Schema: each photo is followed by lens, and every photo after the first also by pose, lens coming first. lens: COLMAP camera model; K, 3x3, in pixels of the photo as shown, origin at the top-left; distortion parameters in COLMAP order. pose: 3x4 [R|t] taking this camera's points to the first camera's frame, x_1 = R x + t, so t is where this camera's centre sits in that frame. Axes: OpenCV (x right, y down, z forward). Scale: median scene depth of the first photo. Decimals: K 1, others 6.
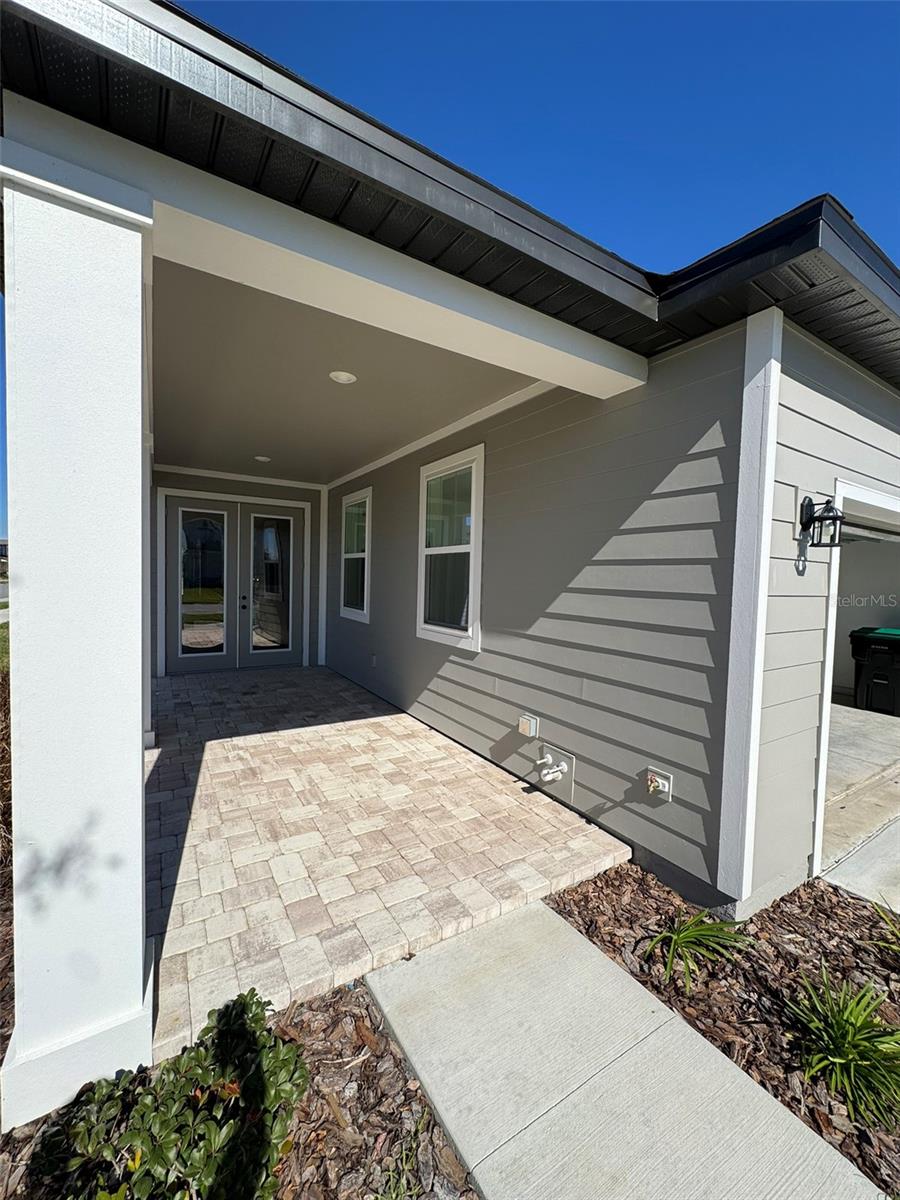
lens RADIAL K [[479.9, 0, 452.1], [0, 479.9, 597.9], [0, 0, 1]] dist [-0.001266, -0.000044]
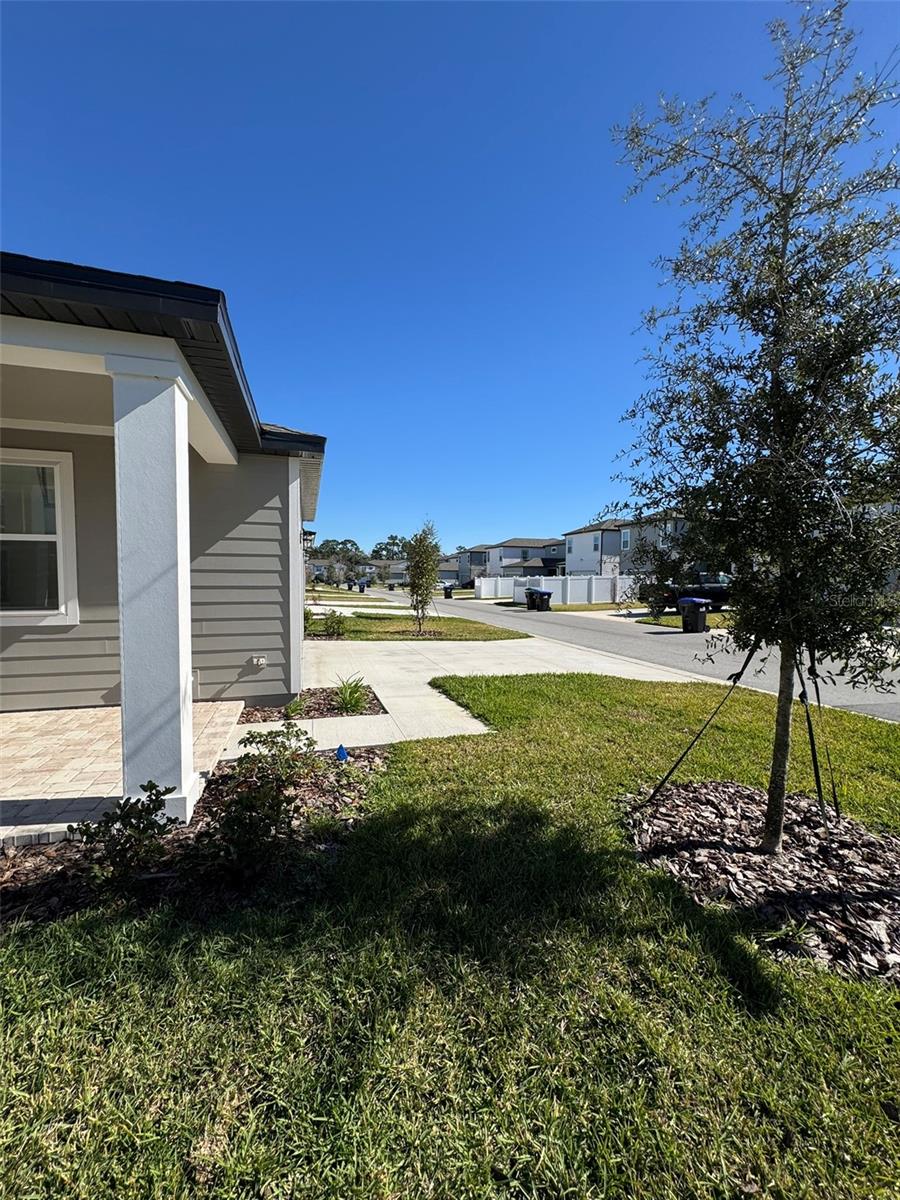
lens RADIAL K [[479.9, 0, 452.1], [0, 479.9, 597.9], [0, 0, 1]] dist [-0.001266, -0.000044]
pose [[0.264588, -0.074410, 0.961487, -0.843049], [0.039283, 0.997023, 0.066350, 0.002348], [-0.963561, 0.020215, 0.266723, -0.237315]]
